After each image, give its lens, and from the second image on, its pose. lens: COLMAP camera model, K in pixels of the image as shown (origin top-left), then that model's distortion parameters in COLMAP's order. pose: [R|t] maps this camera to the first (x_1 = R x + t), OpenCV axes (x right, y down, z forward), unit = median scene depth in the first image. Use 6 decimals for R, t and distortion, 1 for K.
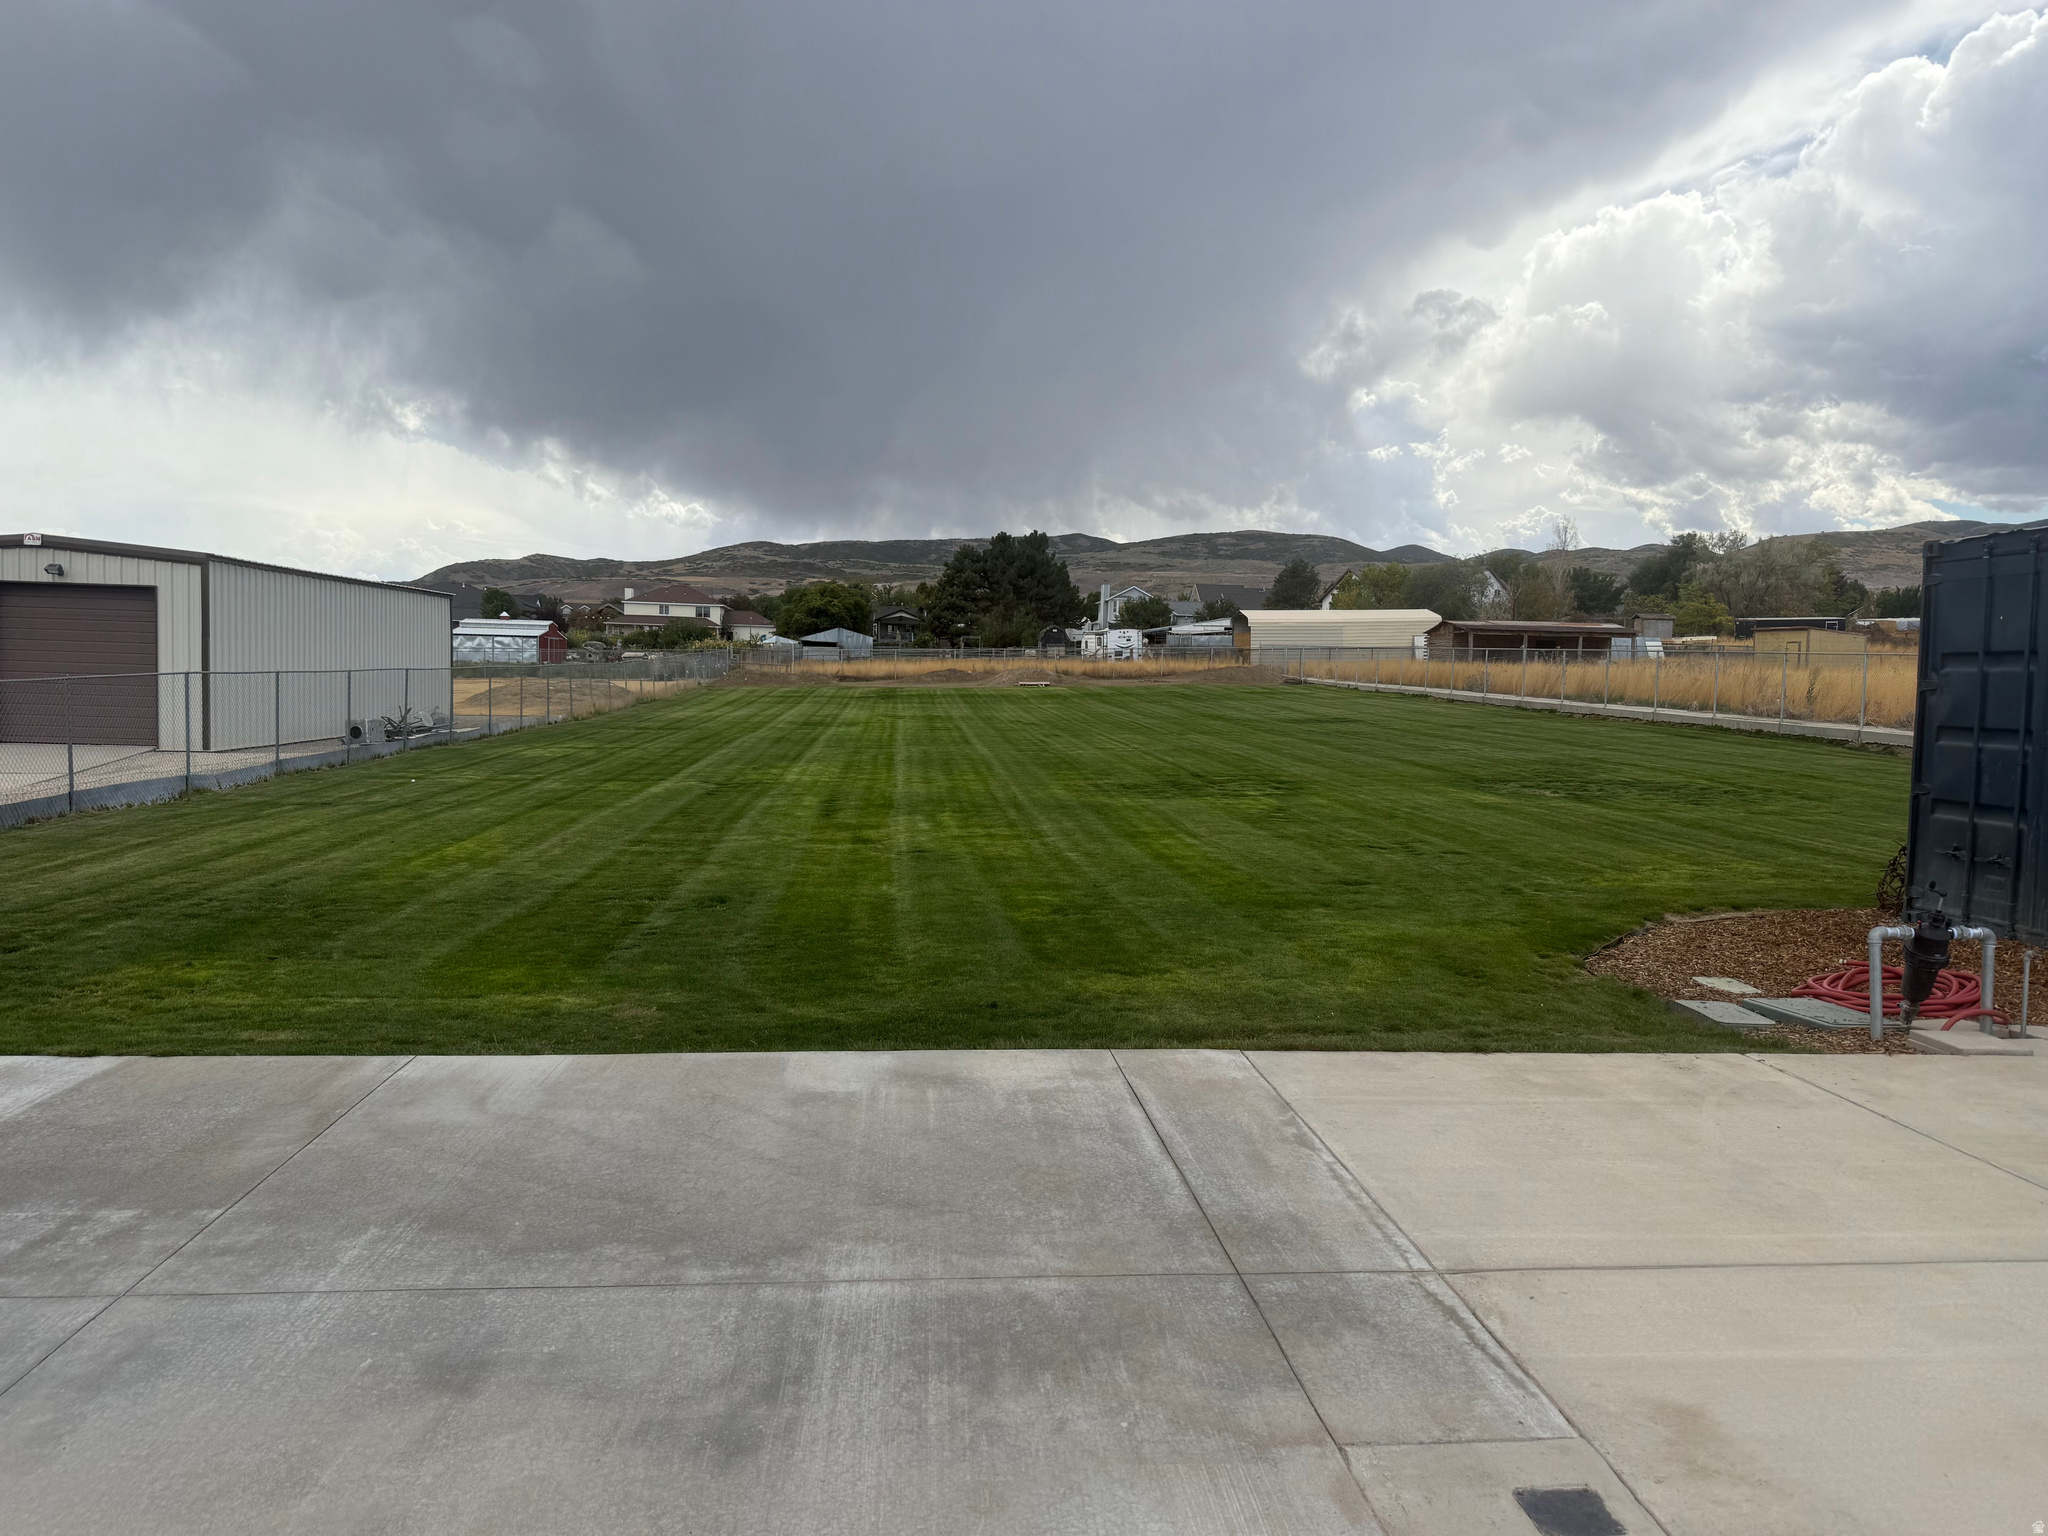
lens RADIAL K [[1395.3, 0, 1024.0], [0, 1395.3, 768.0], [0, 0, 1]] dist [0.001946, -0.093959]
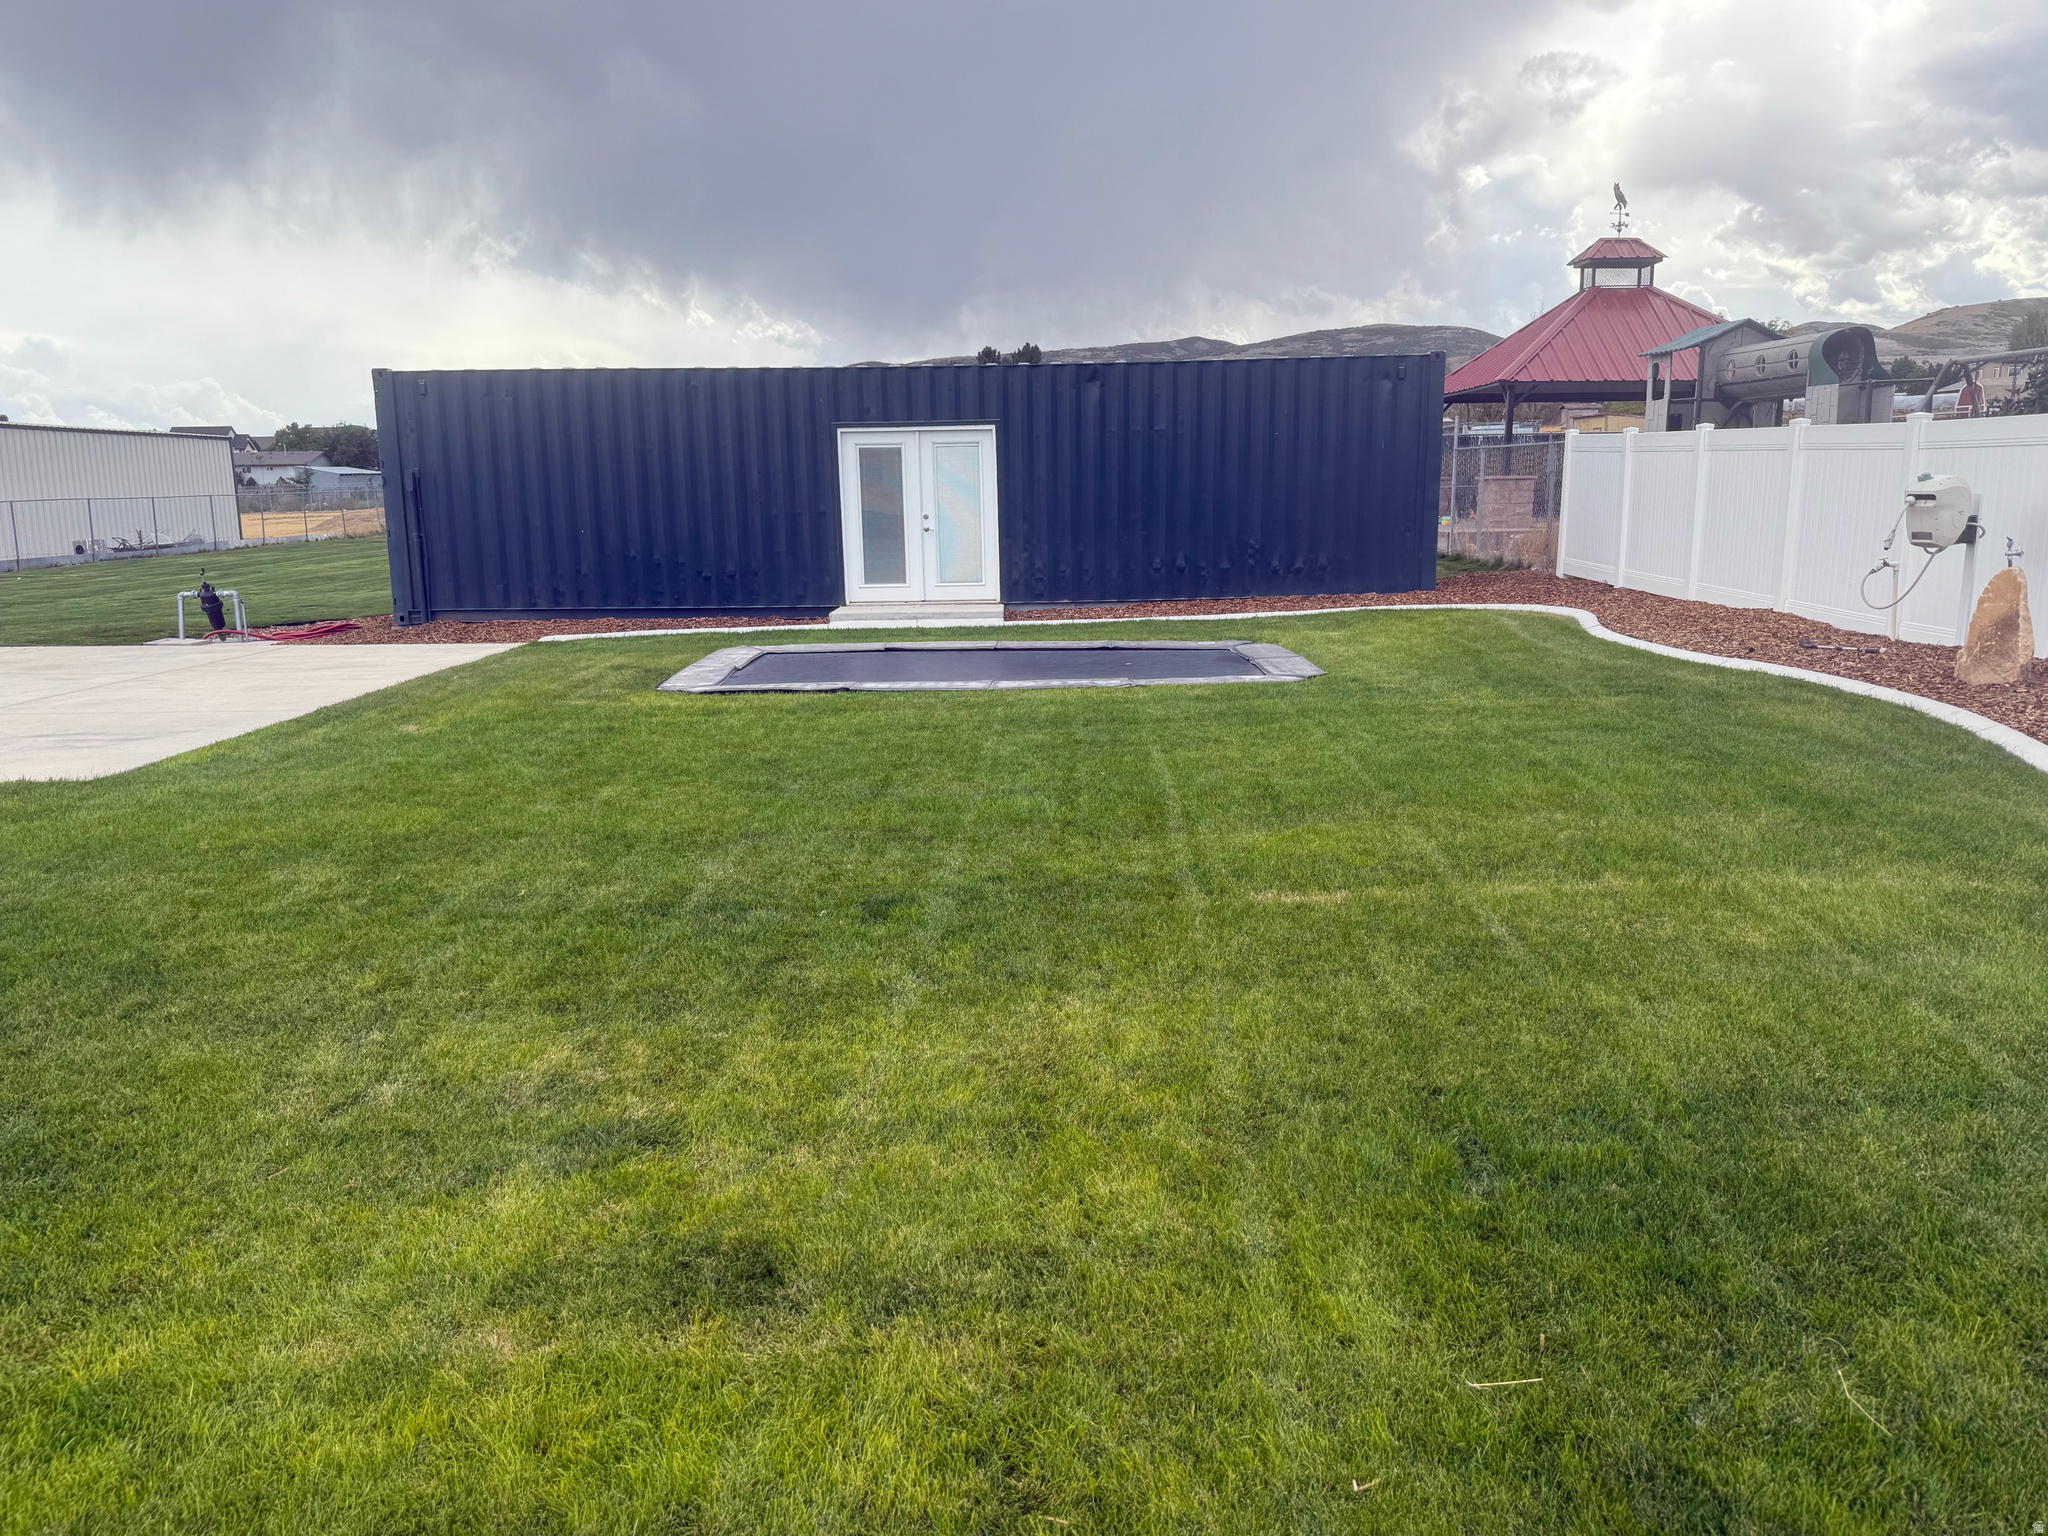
lens RADIAL K [[1419.9, 0, 1024.0], [0, 1419.9, 768.0], [0, 0, 1]] dist [0.002972, -0.026120]
pose [[0.991213, -0.003746, -0.132223, 0.136331], [0.020624, 0.991751, 0.126513, 0.008062], [0.130658, -0.128128, 0.983113, -0.073195]]
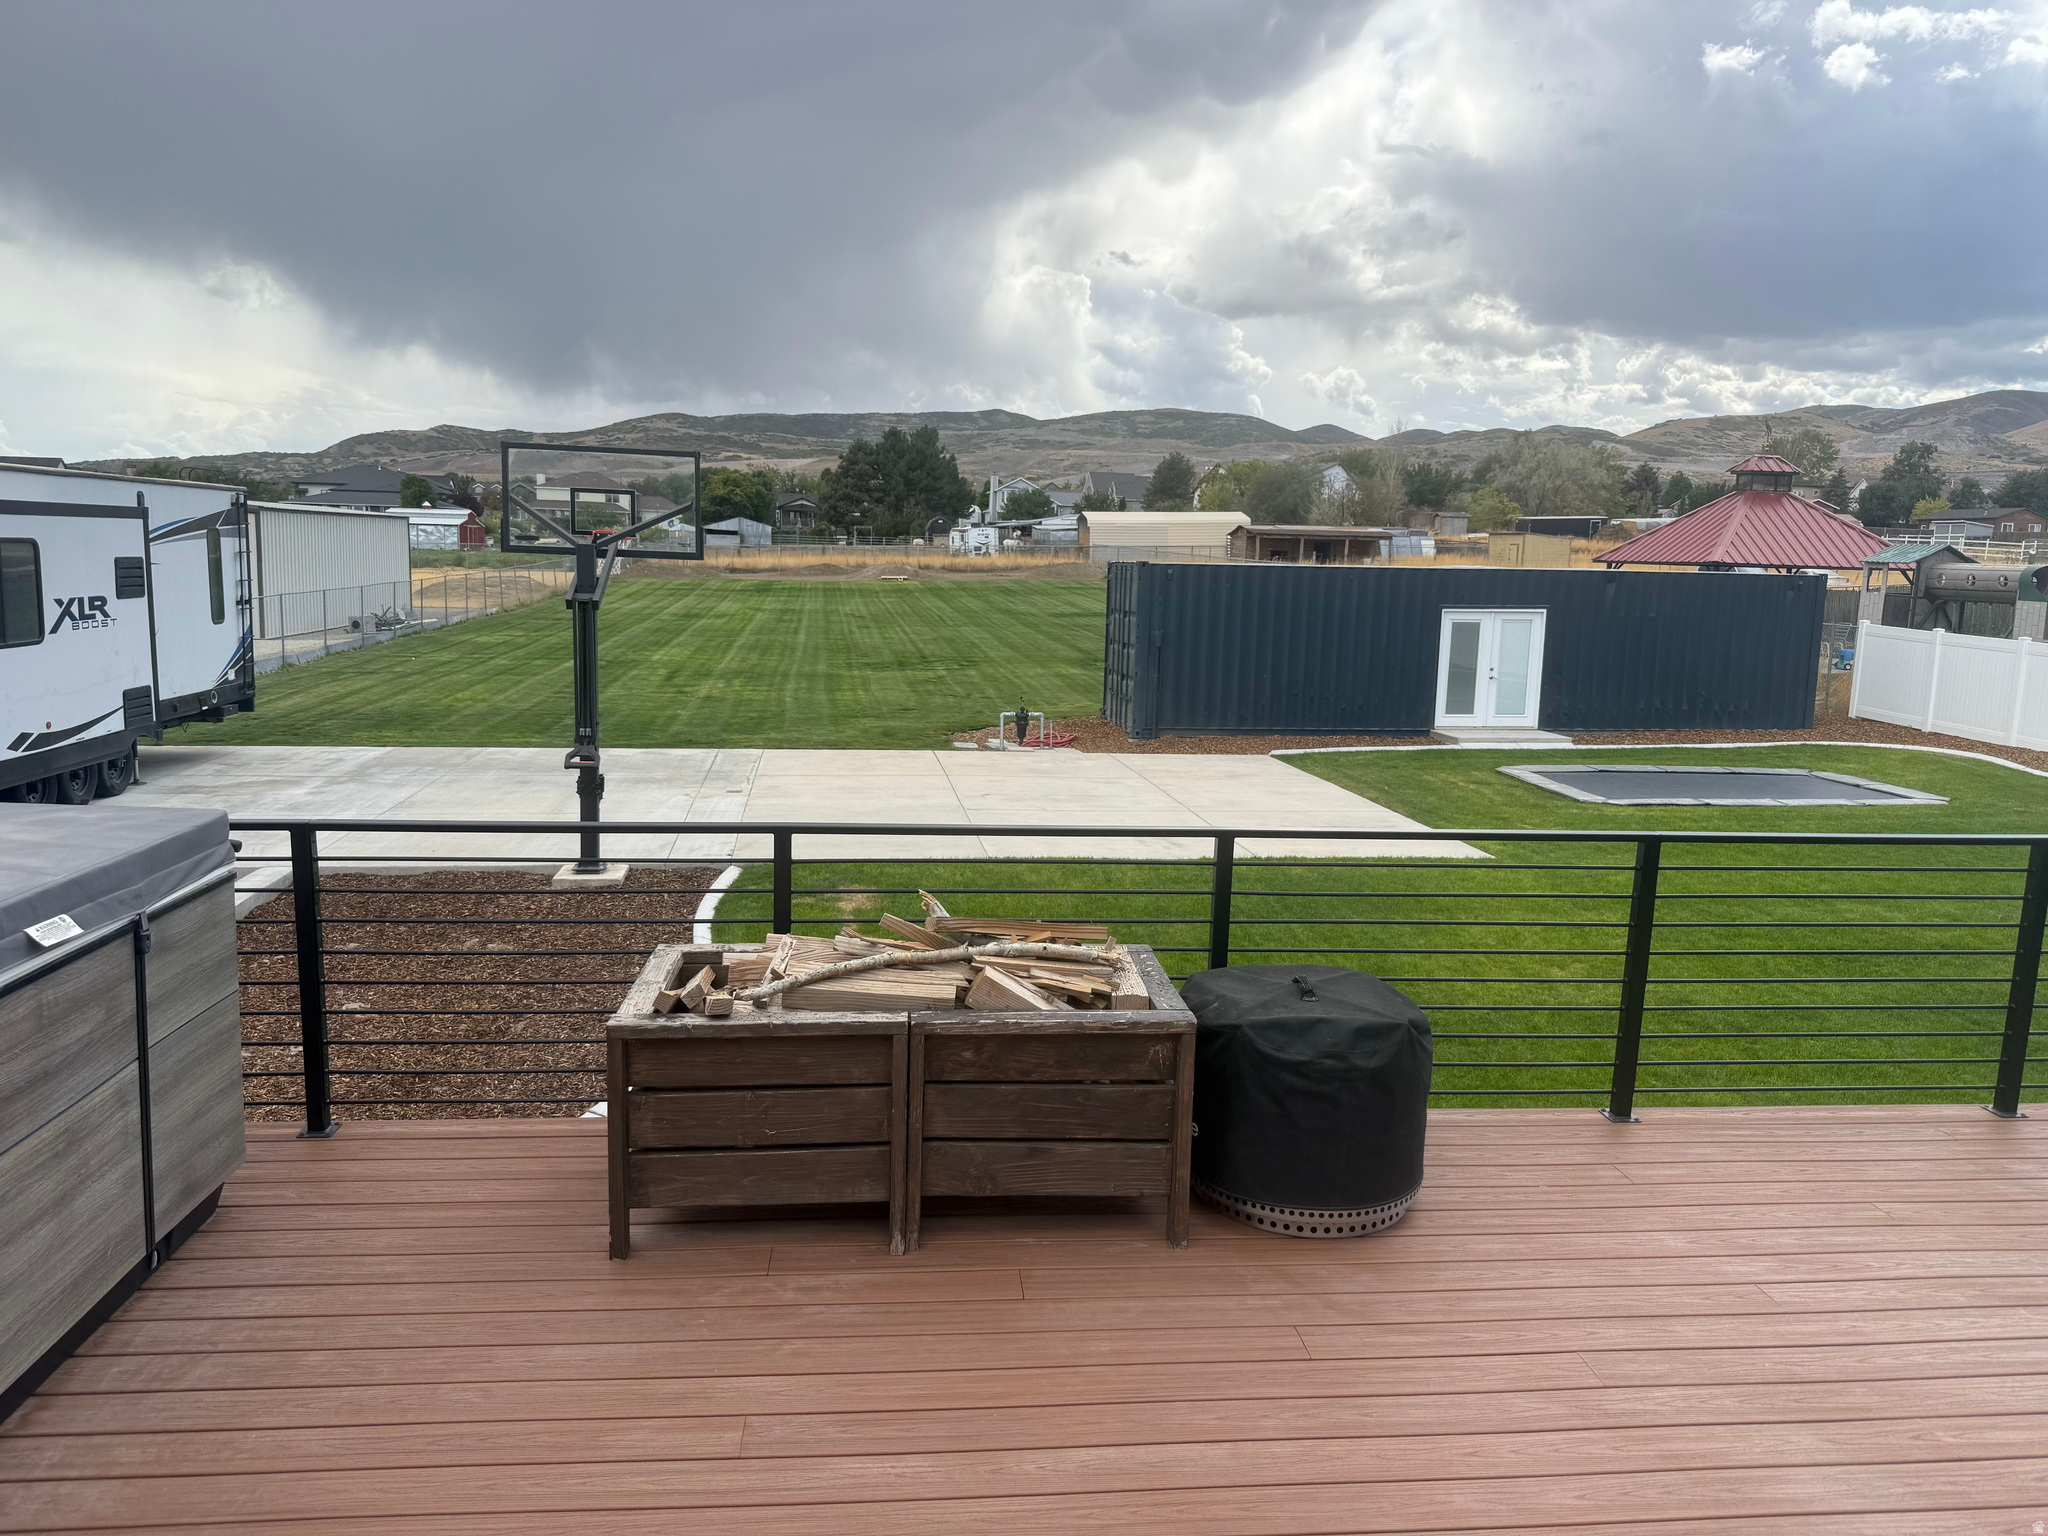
lens RADIAL K [[1436.3, 0, 1024.0], [0, 1436.3, 768.0], [0, 0, 1]] dist [0.115704, -0.350381]
pose [[0.999061, -0.000026, 0.043326, 0.036923], [-0.003644, 0.996405, 0.084635, -0.001757], [-0.043173, -0.084714, 0.995470, -0.135788]]
